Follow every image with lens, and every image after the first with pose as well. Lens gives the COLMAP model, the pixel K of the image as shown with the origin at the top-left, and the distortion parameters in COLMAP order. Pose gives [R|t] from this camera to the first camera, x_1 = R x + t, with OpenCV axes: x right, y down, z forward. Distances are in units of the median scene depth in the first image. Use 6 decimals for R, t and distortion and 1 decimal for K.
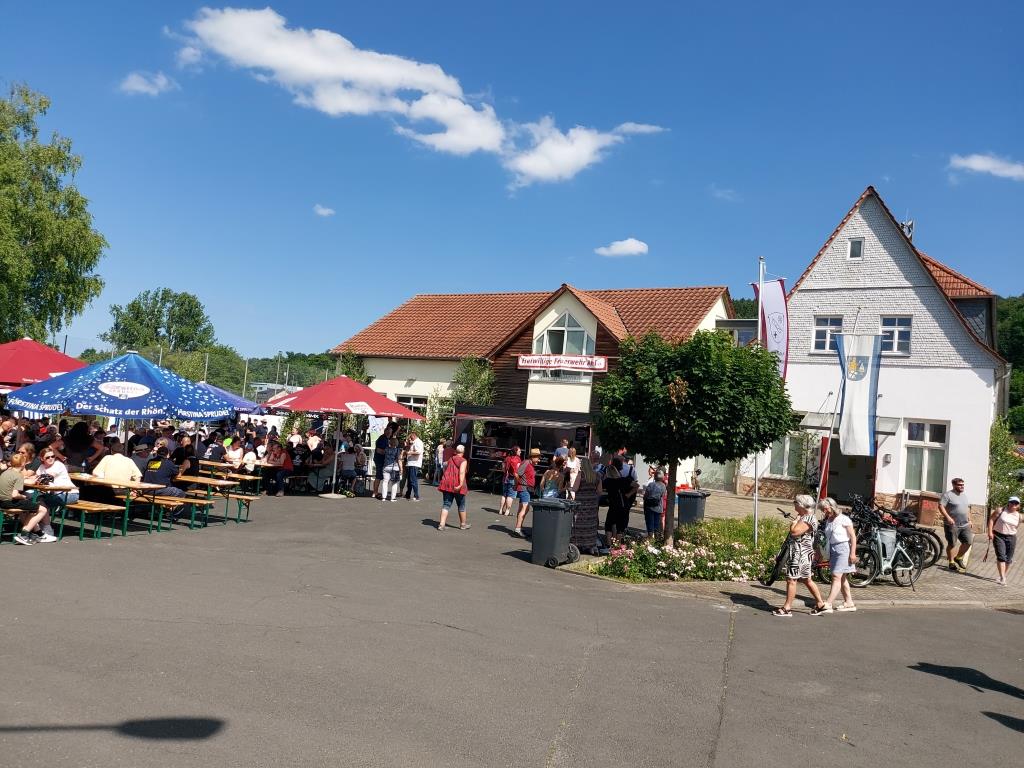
lens RADIAL K [[751.3, 0, 512.0], [0, 751.3, 384.0], [0, 0, 1]] dist [0.027049, -0.004256]
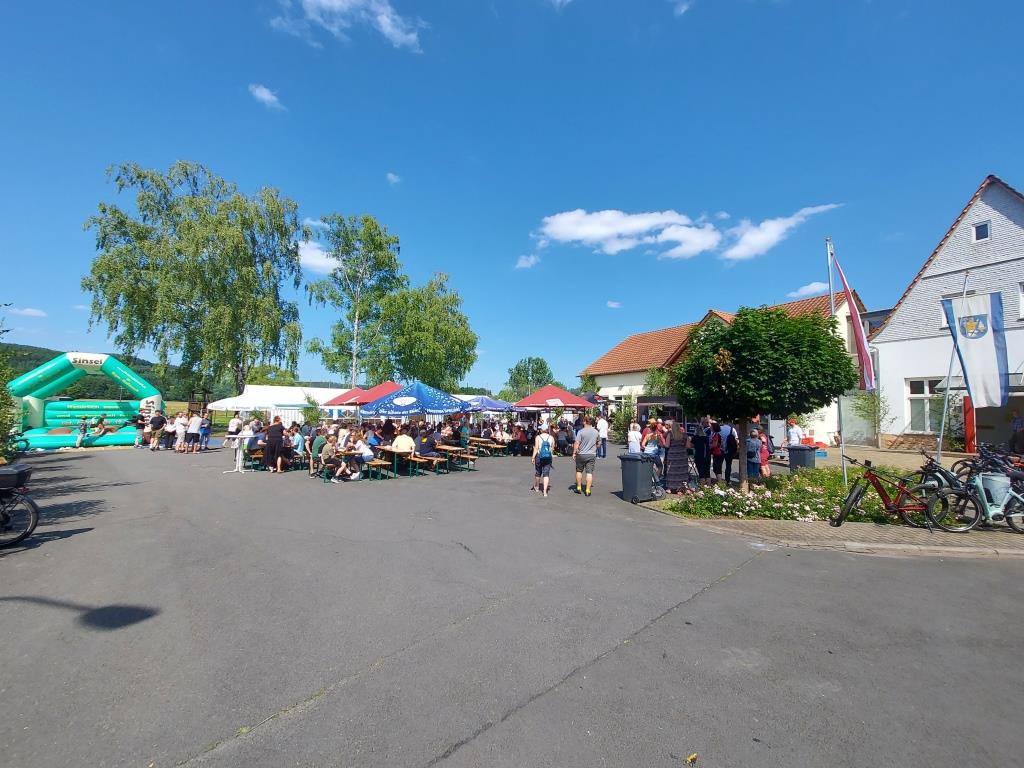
lens RADIAL K [[409.4, 0, 510.9], [0, 409.4, 388.3], [0, 0, 1]] dist [0.015519, -0.007593]
pose [[0.878510, -0.101188, -0.466885, 0.201056], [0.091243, 0.994859, -0.043928, 0.046541], [0.468929, -0.004009, 0.883227, 0.228374]]
